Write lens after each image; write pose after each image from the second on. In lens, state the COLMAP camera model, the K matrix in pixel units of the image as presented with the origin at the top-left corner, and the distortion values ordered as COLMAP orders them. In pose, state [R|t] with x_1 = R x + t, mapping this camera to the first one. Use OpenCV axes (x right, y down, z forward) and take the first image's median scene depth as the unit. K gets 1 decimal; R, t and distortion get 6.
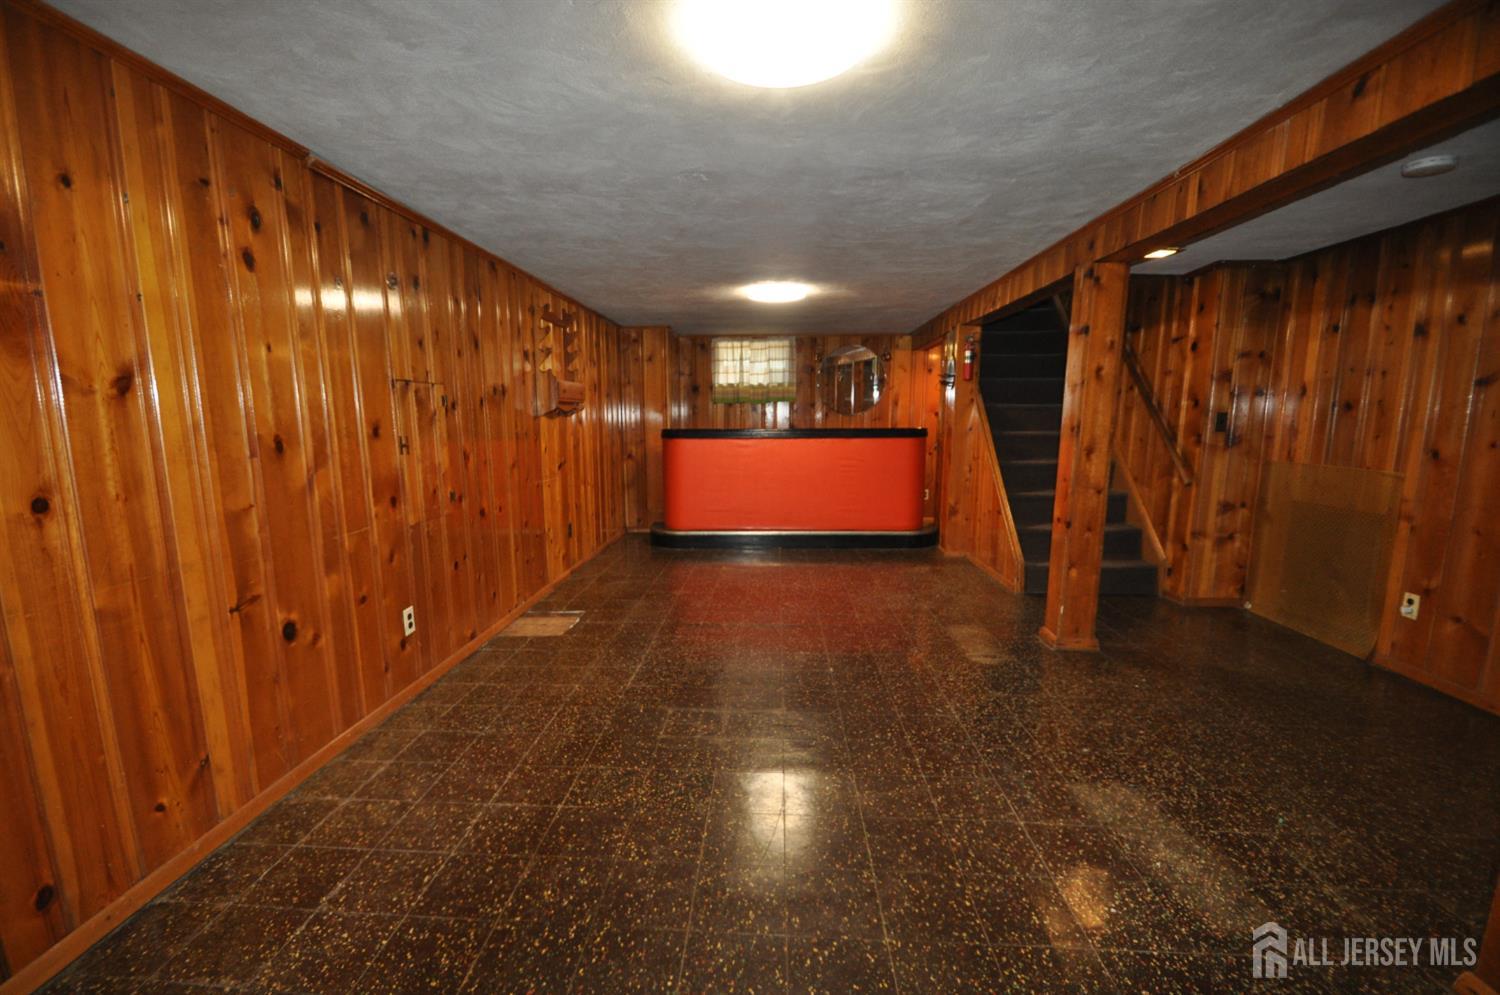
lens RADIAL K [[652.8, 0, 728.7], [0, 652.8, 521.5], [0, 0, 1]] dist [0.017202, -0.017915]
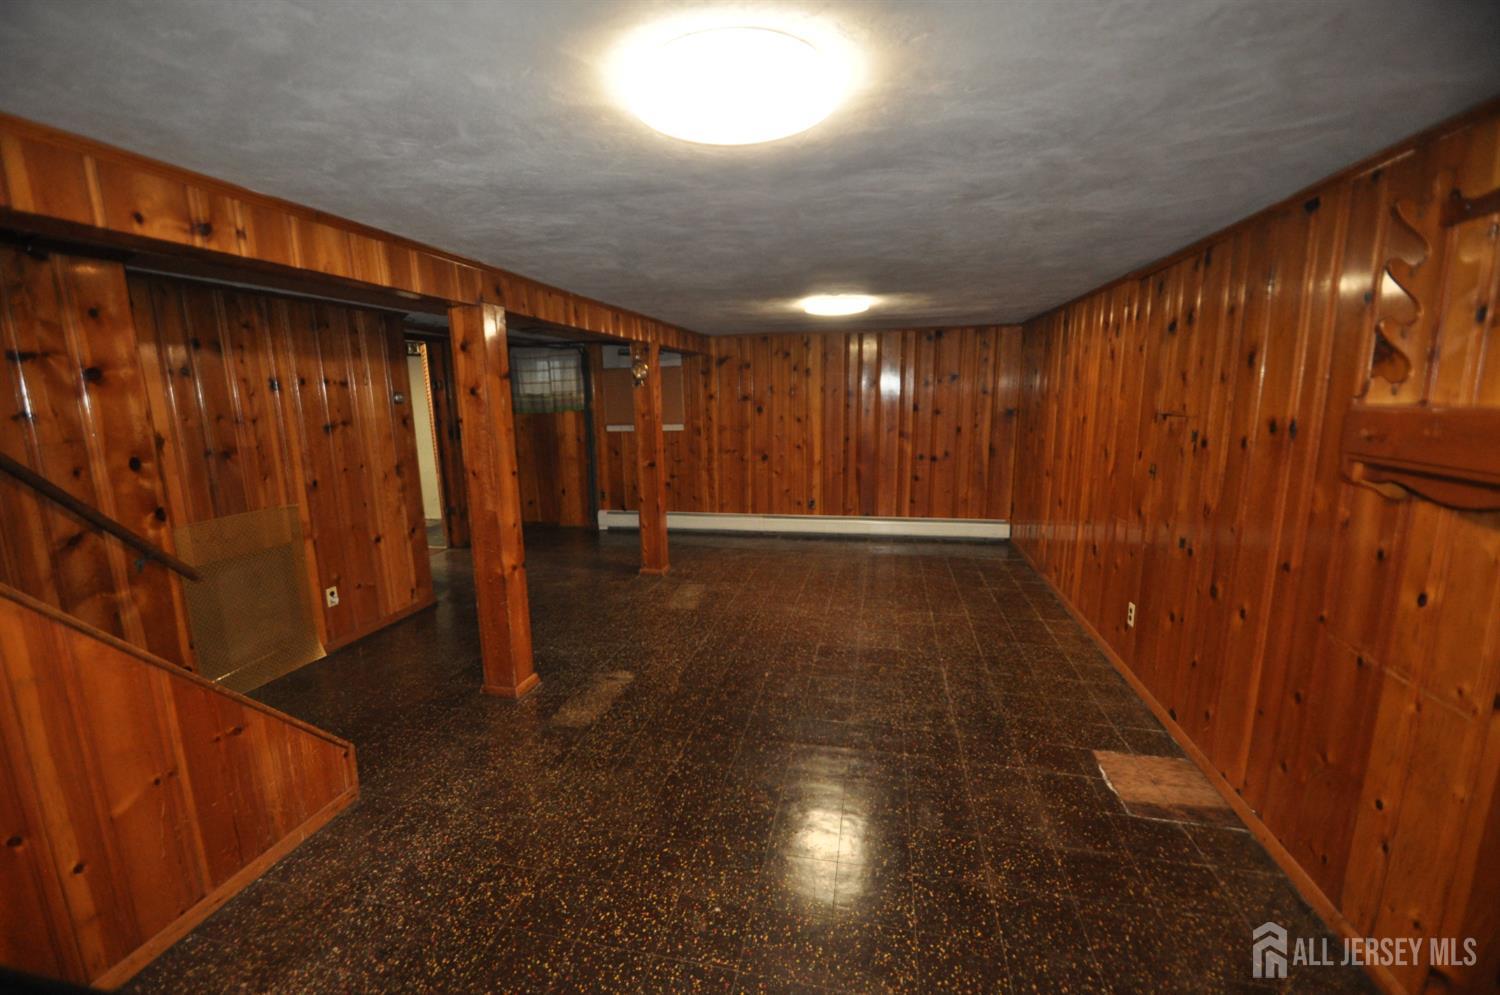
lens RADIAL K [[652.8, 0, 728.7], [0, 652.8, 521.5], [0, 0, 1]] dist [0.017202, -0.017915]
pose [[-0.987755, -0.008639, 0.155774, 0.038689], [0.046280, 0.937298, 0.345444, -0.332464], [-0.148991, 0.348423, -0.925420, 1.575296]]
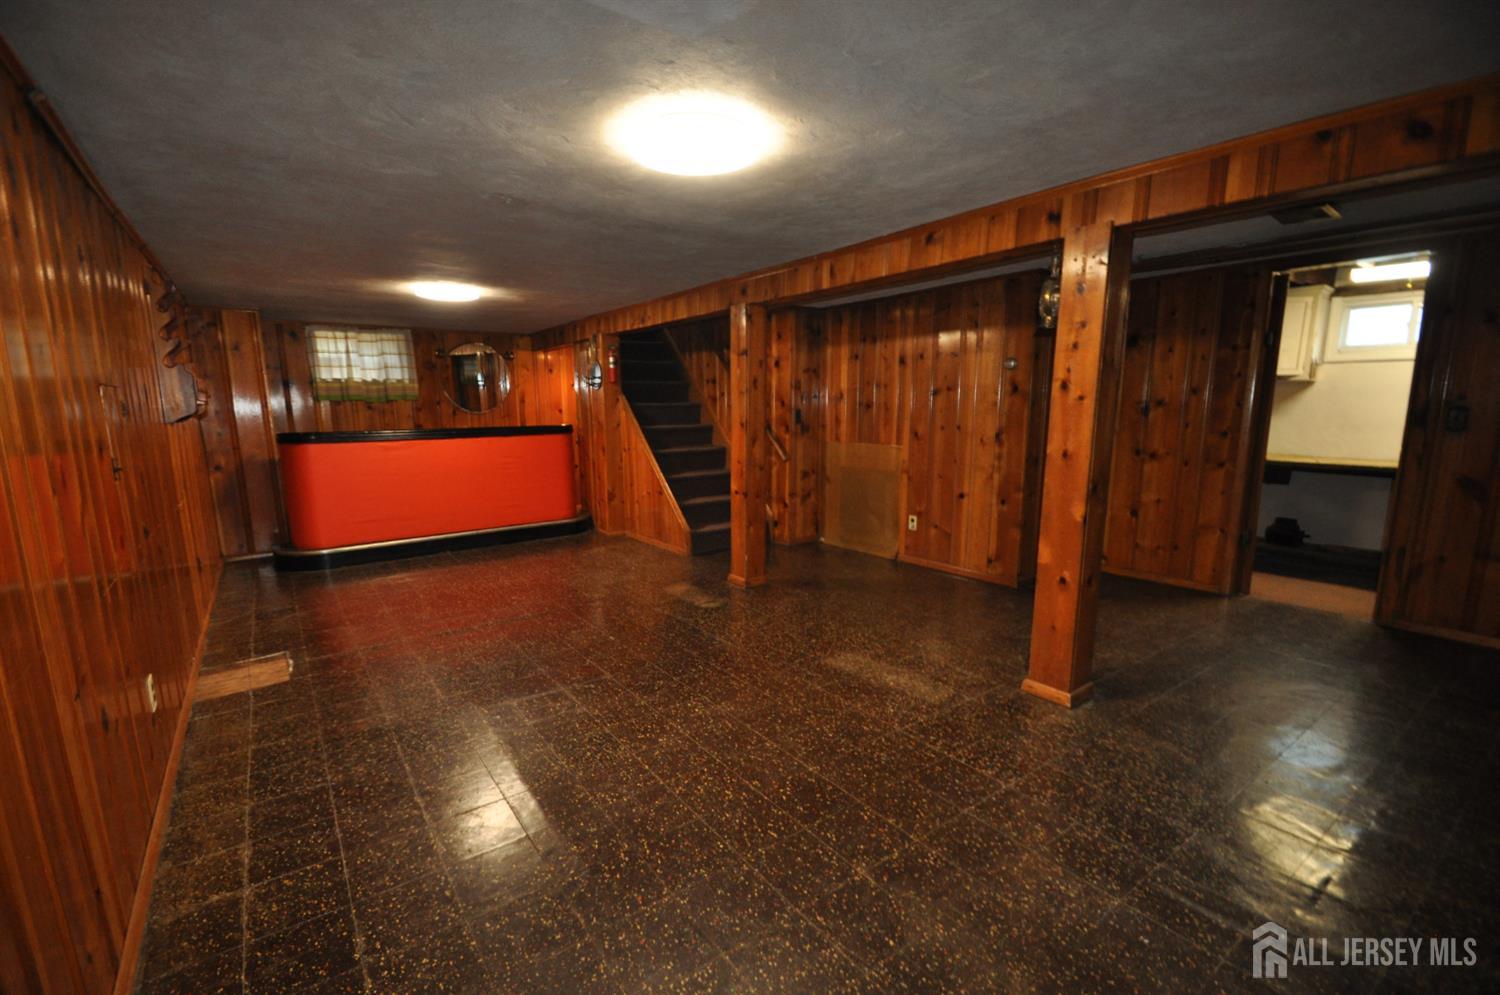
lens RADIAL K [[652.8, 0, 728.7], [0, 652.8, 521.5], [0, 0, 1]] dist [0.017202, -0.017915]
pose [[0.773934, -0.117601, 0.622250, -0.304200], [0.110439, 0.992612, 0.050235, -0.010464], [-0.623561, 0.029842, 0.781205, -0.031845]]
